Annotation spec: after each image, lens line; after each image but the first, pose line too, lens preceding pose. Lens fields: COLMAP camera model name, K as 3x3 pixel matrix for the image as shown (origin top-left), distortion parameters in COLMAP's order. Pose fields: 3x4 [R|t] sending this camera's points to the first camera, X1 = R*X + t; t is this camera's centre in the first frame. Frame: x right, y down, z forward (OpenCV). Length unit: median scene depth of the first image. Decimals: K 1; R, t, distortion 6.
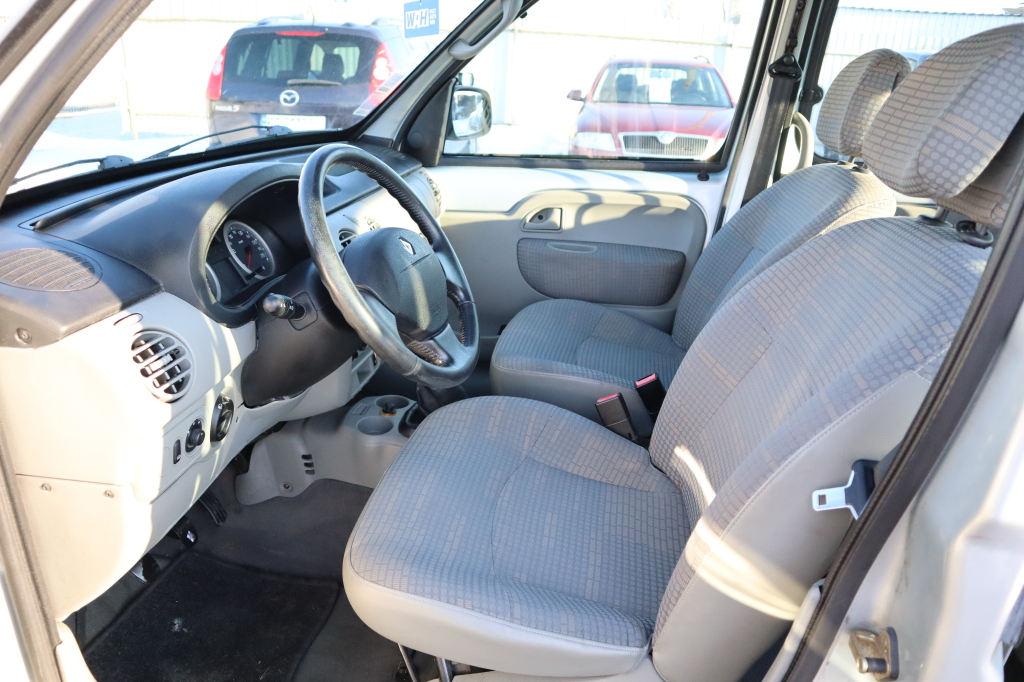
lens RADIAL K [[744.6, 0, 513.9], [0, 744.6, 340.5], [0, 0, 1]] dist [-0.034447, -0.001331]
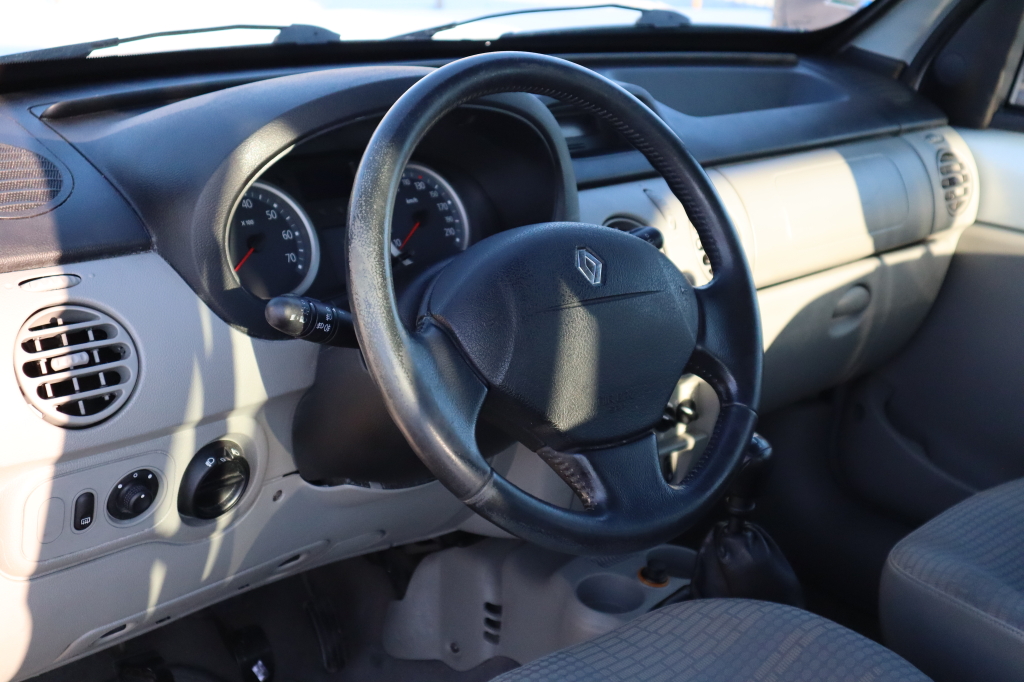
lens RADIAL K [[1424.9, 0, 511.3], [0, 1424.9, 346.9], [0, 0, 1]] dist [0.075146, 0.000000]
pose [[0.815582, 0.235833, -0.528402, 0.320572], [-0.262859, 0.964517, 0.024756, -0.076526], [0.515491, 0.118705, 0.848633, 0.128178]]
